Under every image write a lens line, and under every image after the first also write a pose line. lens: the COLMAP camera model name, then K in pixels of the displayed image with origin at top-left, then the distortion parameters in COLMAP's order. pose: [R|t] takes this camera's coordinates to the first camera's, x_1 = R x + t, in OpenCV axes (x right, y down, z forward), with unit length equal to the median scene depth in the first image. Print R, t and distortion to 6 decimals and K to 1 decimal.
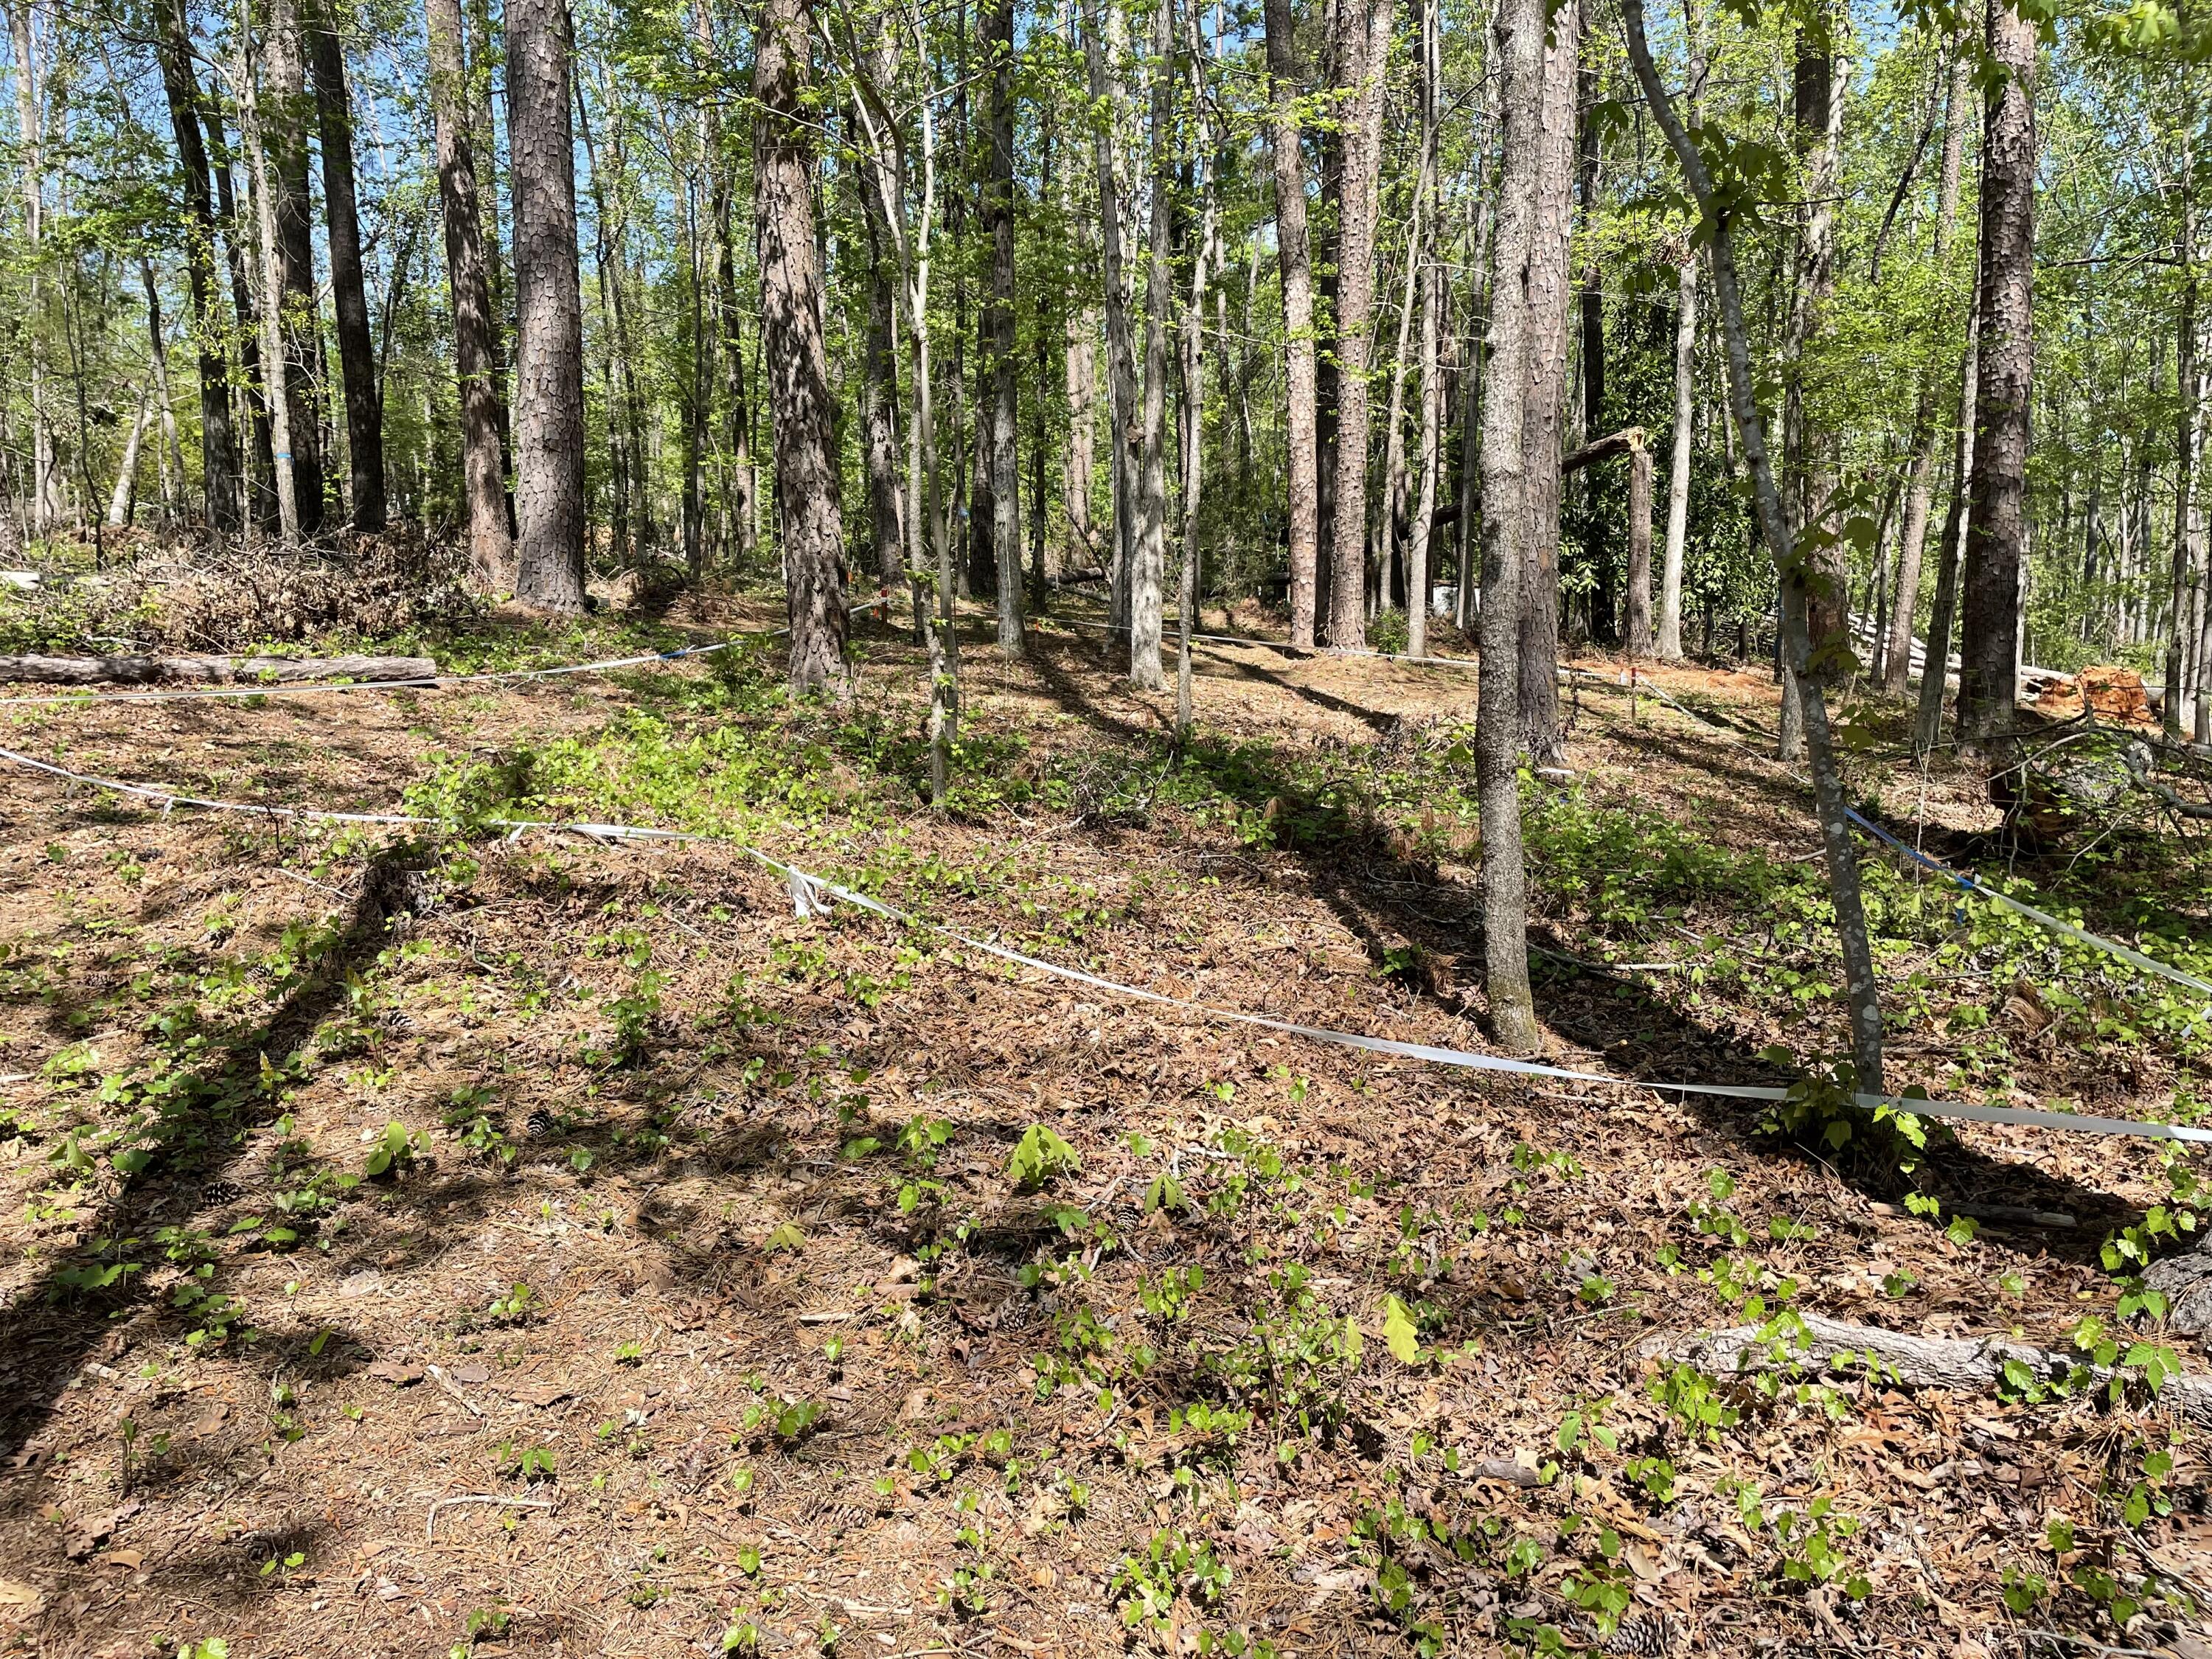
lens RADIAL K [[1710.8, 0, 1113.2], [0, 1710.8, 820.7], [0, 0, 1]] dist [0.079082, -0.126877]
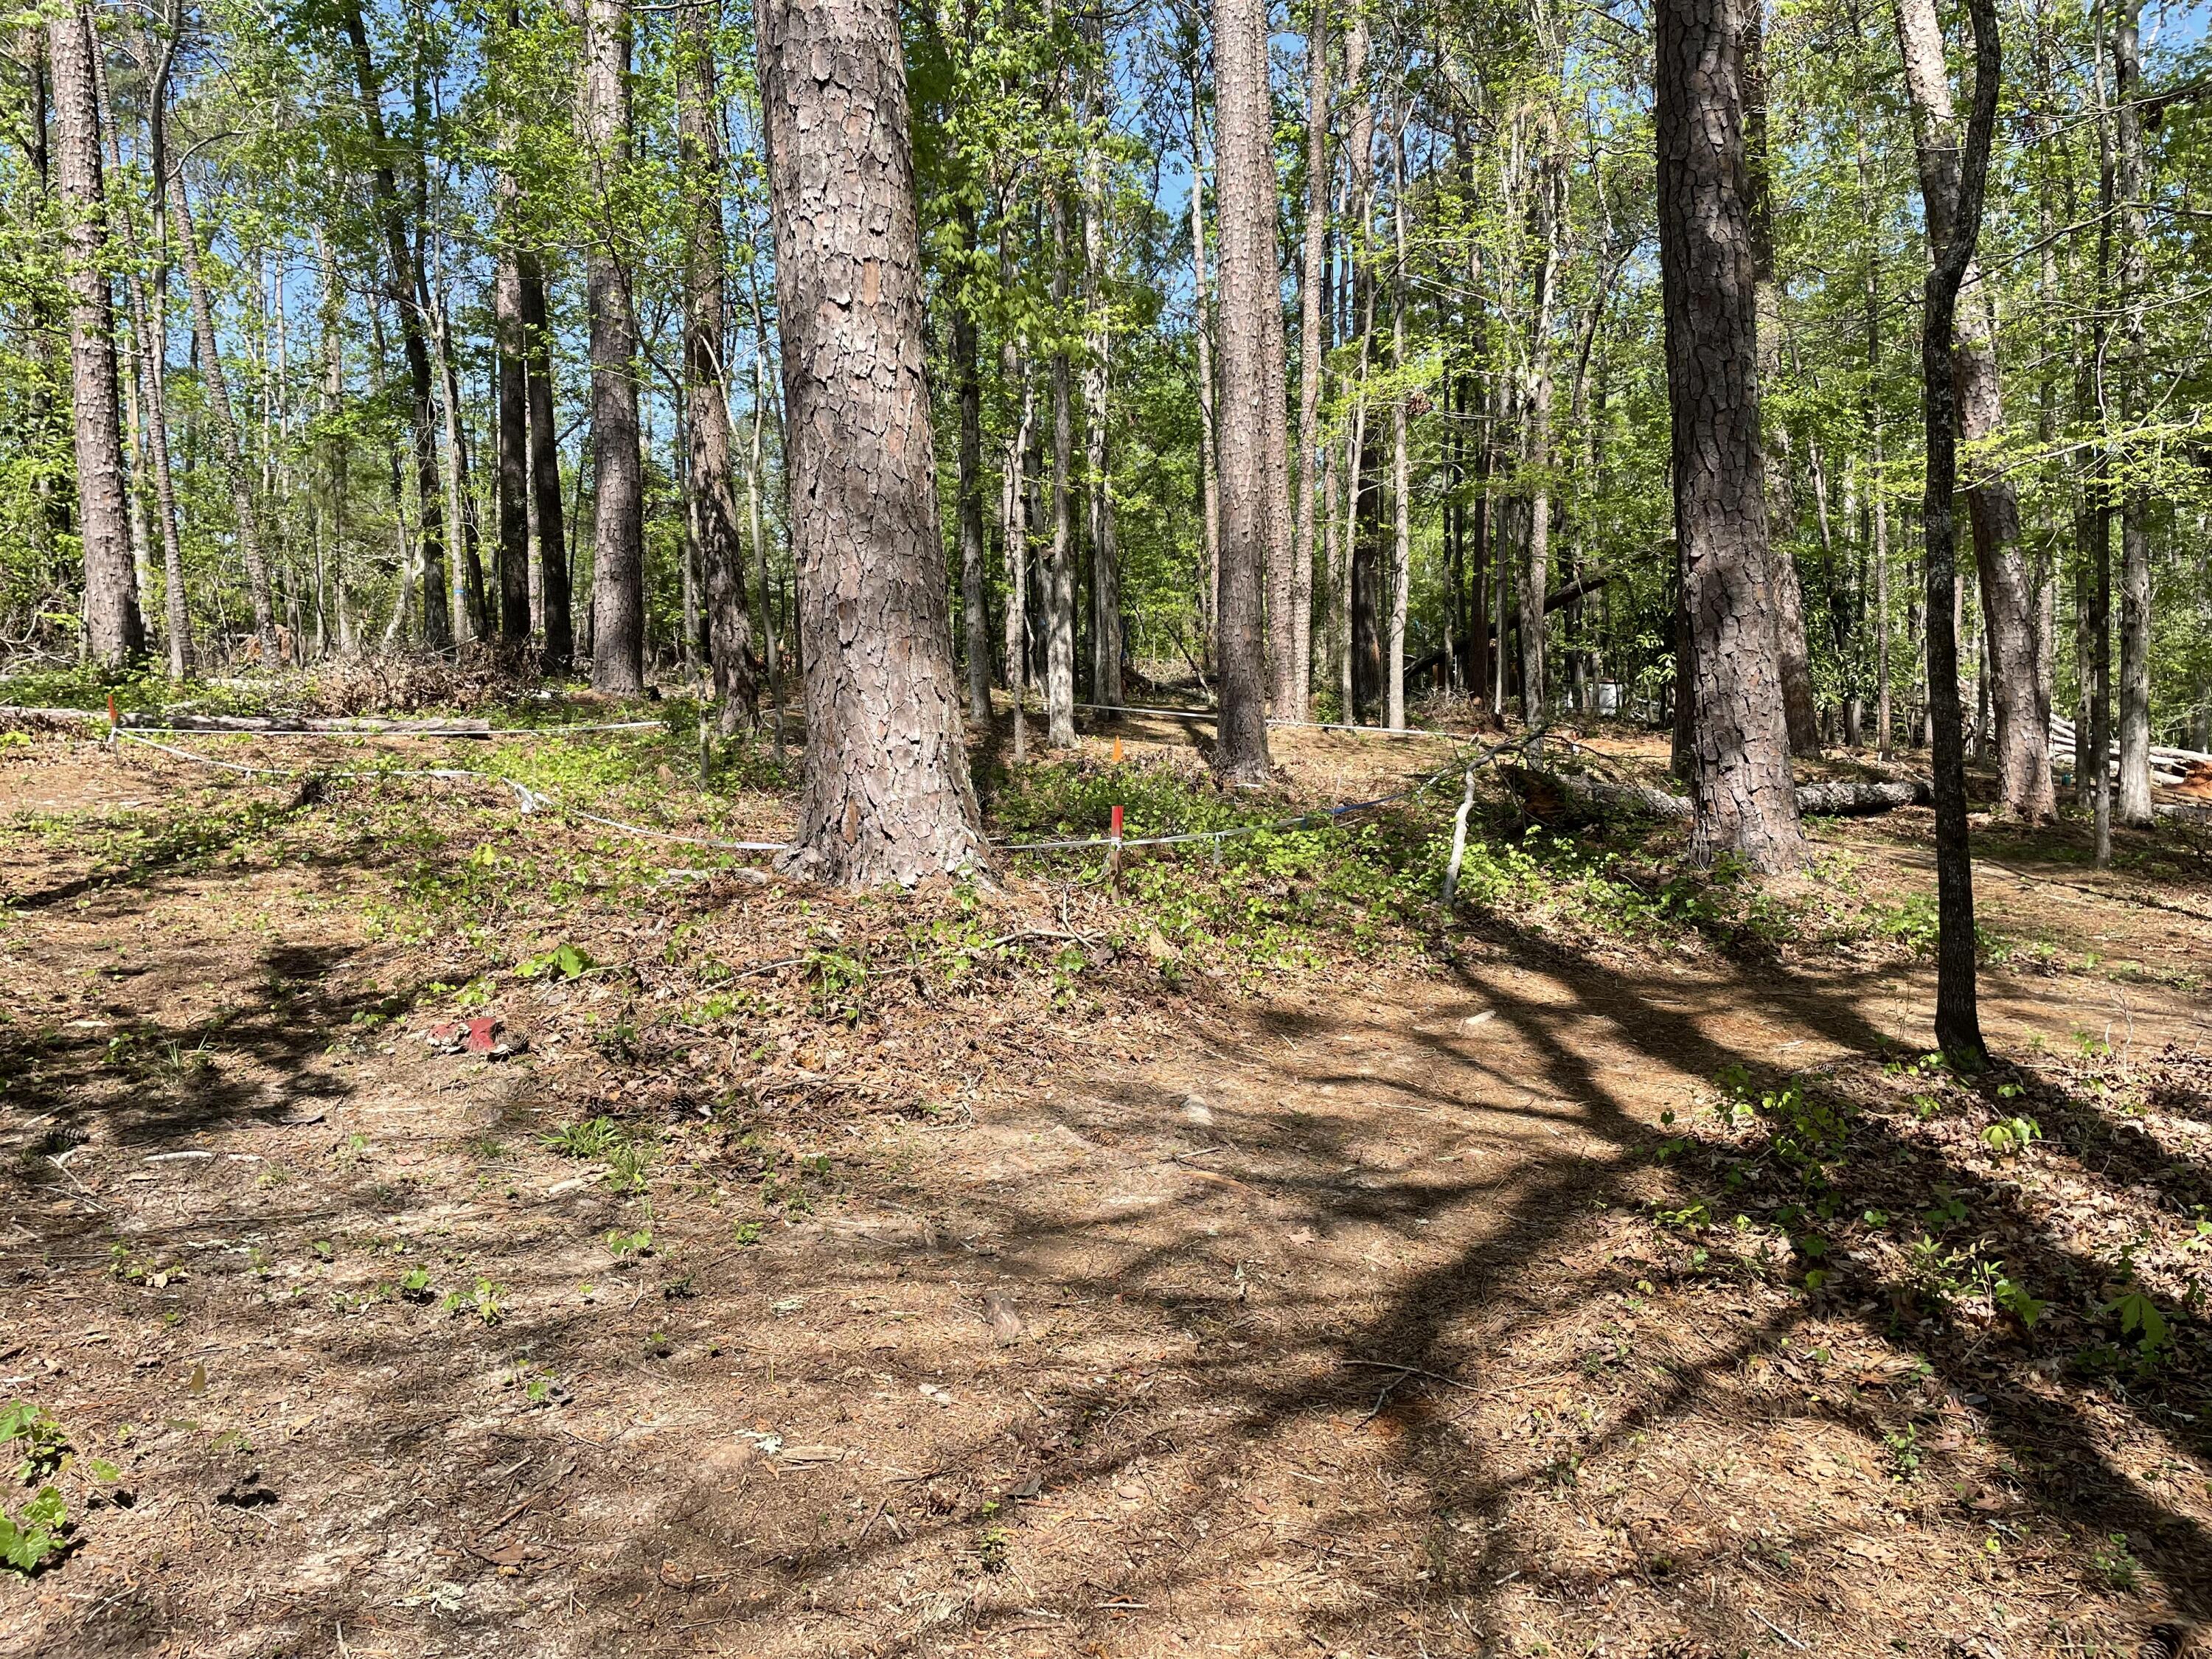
lens RADIAL K [[1710.8, 0, 1113.2], [0, 1710.8, 820.7], [0, 0, 1]] dist [0.079082, -0.126877]
pose [[0.990703, -0.012534, -0.135462, 0.244505], [0.003605, 0.997816, -0.065964, 0.067055], [0.135993, 0.064862, 0.988584, -0.283003]]
